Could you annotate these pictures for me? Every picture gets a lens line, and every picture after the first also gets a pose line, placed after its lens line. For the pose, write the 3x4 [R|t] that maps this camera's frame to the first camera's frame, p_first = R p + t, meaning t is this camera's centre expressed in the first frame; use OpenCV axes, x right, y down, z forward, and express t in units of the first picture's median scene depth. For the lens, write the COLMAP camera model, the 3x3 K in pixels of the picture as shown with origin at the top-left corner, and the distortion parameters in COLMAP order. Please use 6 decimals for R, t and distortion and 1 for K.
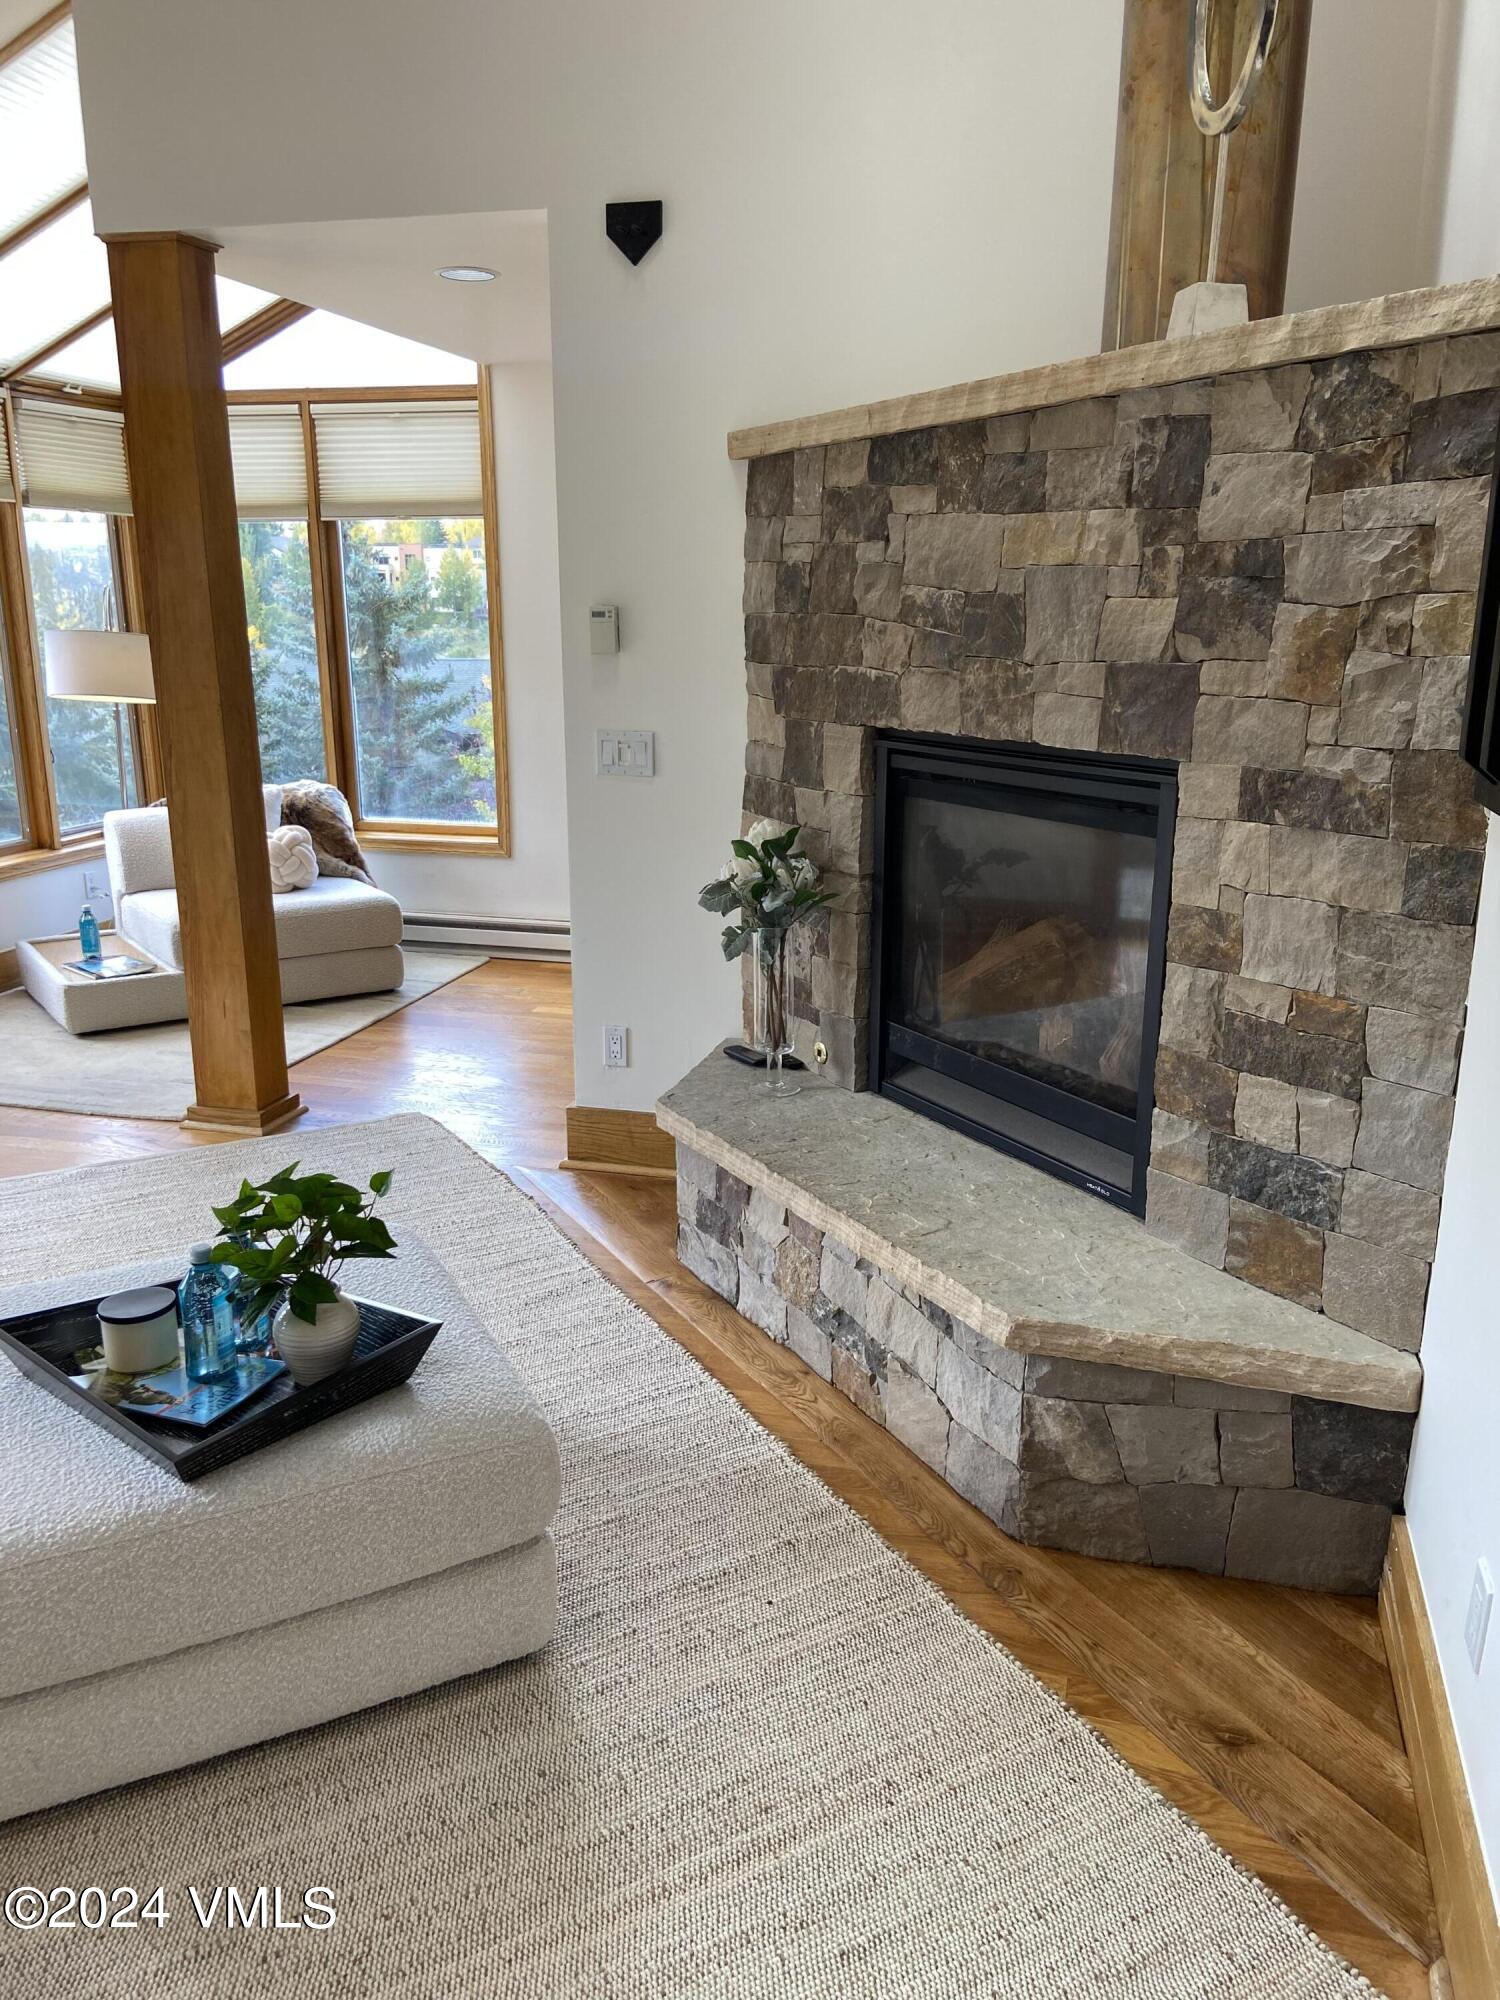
lens RADIAL K [[1494.5, 0, 750.0], [0, 1494.5, 1010.5], [0, 0, 1]] dist [0.105718, -0.130223]
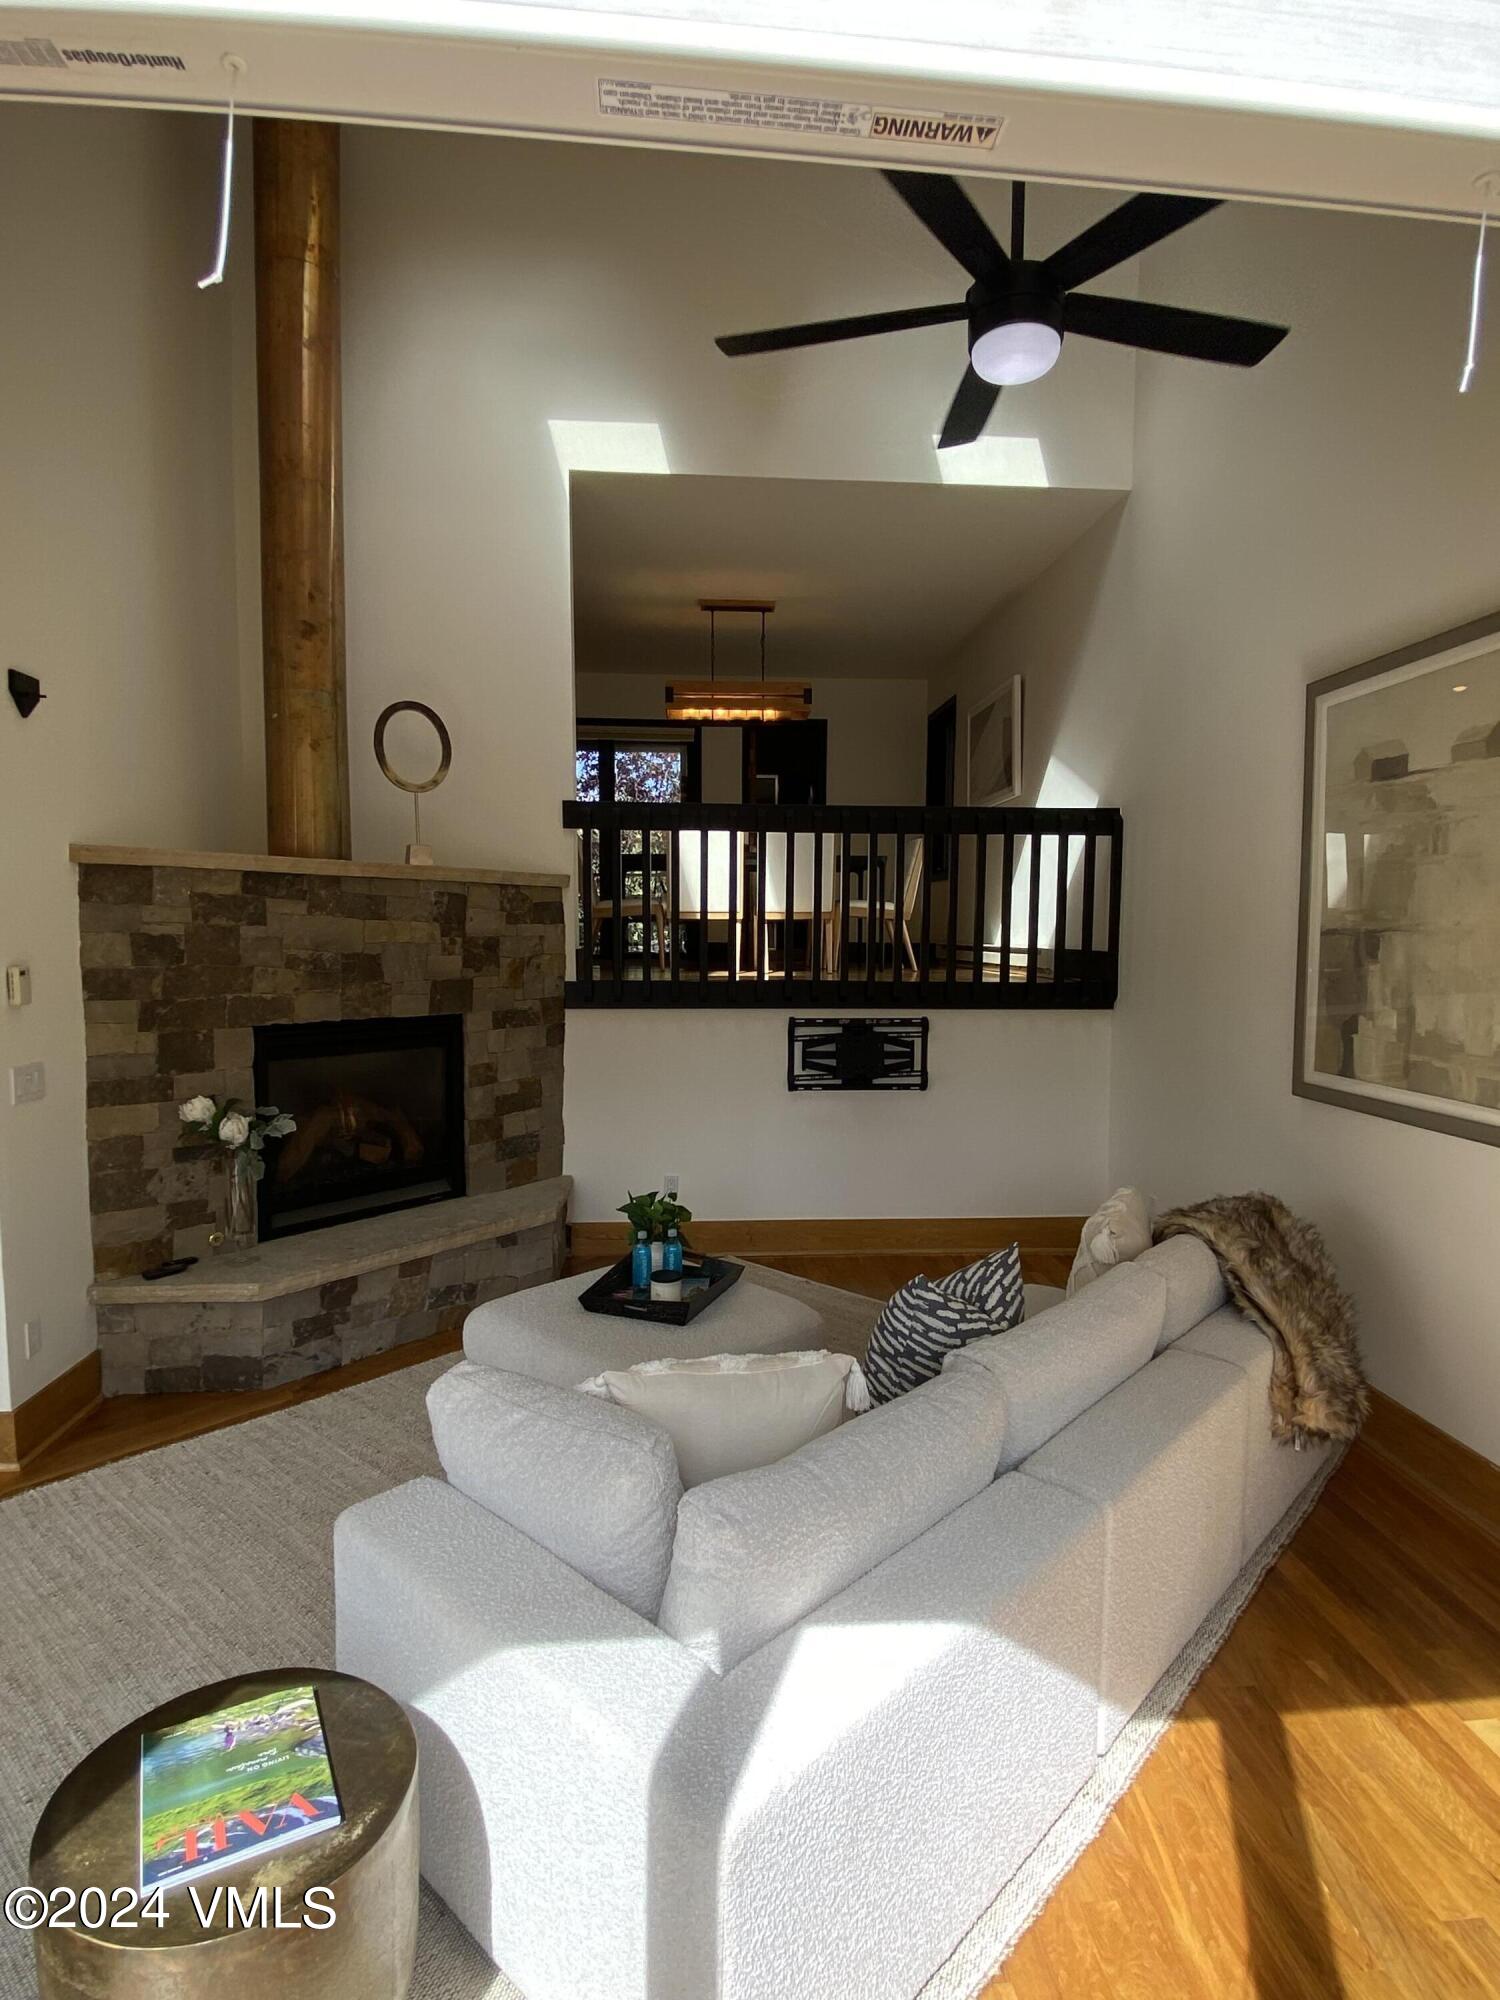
lens RADIAL K [[1034.8, 0, 767.9], [0, 1034.8, 995.2], [0, 0, 1]] dist [-0.006740, -0.004860]
pose [[-0.347552, -0.061149, 0.935665, -1.662036], [0.231787, 0.961300, 0.148922, -0.353111], [-0.908561, 0.268633, -0.319928, 1.113281]]
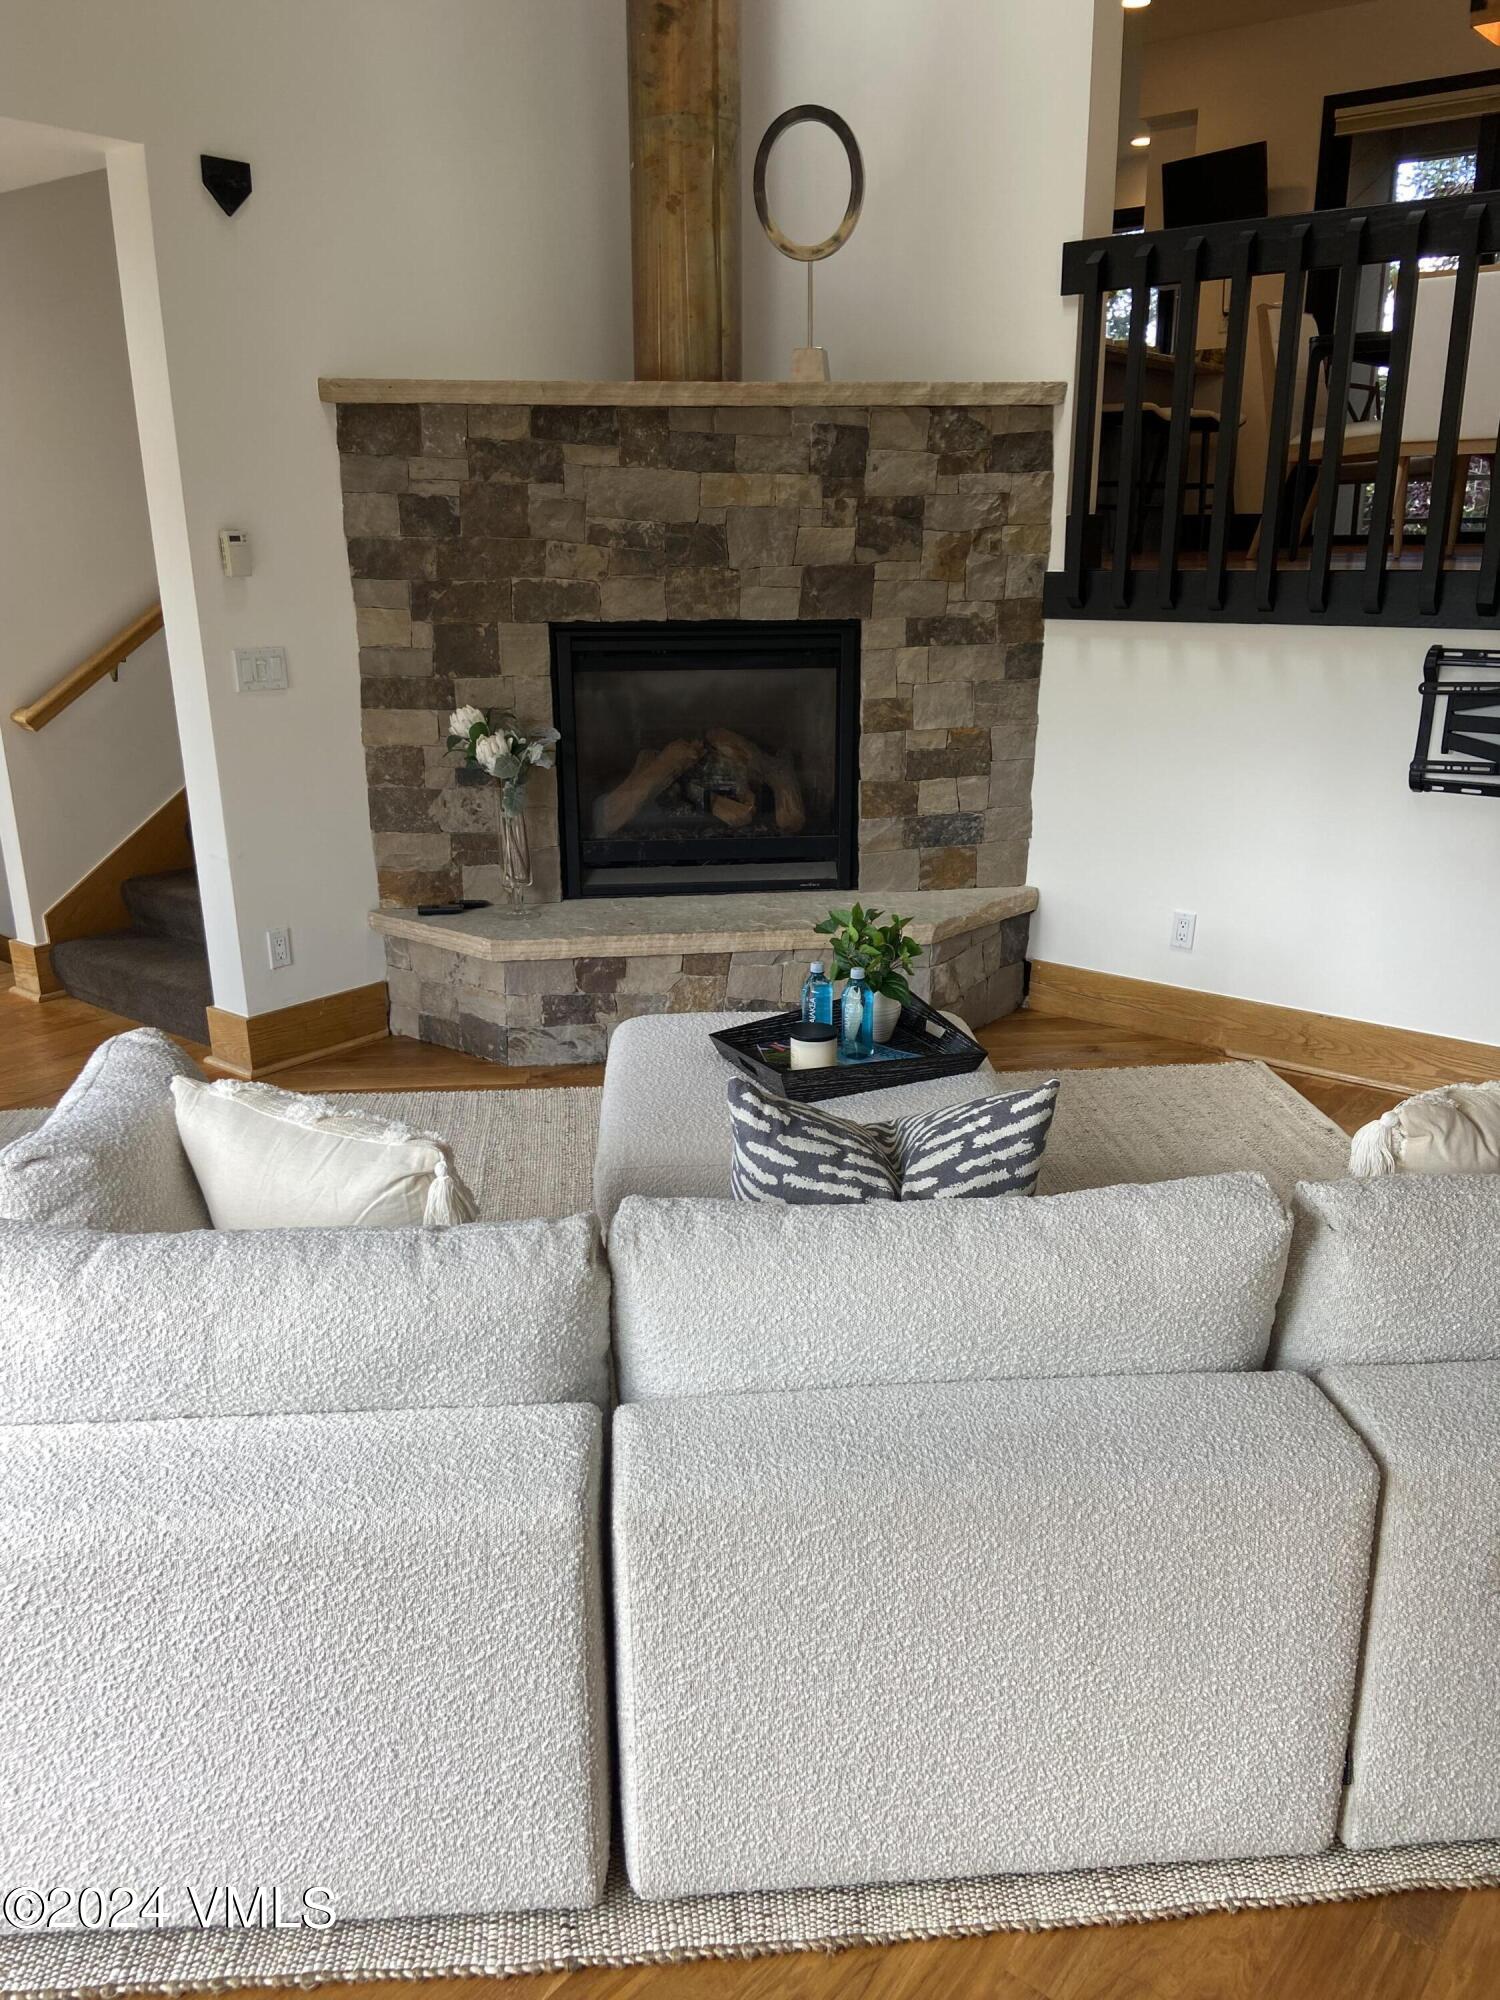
lens RADIAL K [[1494.5, 0, 740.6], [0, 1494.5, 1002.7], [0, 0, 1]] dist [0.105718, -0.130223]
pose [[0.410797, -0.277443, 0.868488, -1.497352], [0.239720, 0.951927, 0.190710, -0.108506], [-0.879648, 0.129851, 0.457558, 0.368691]]
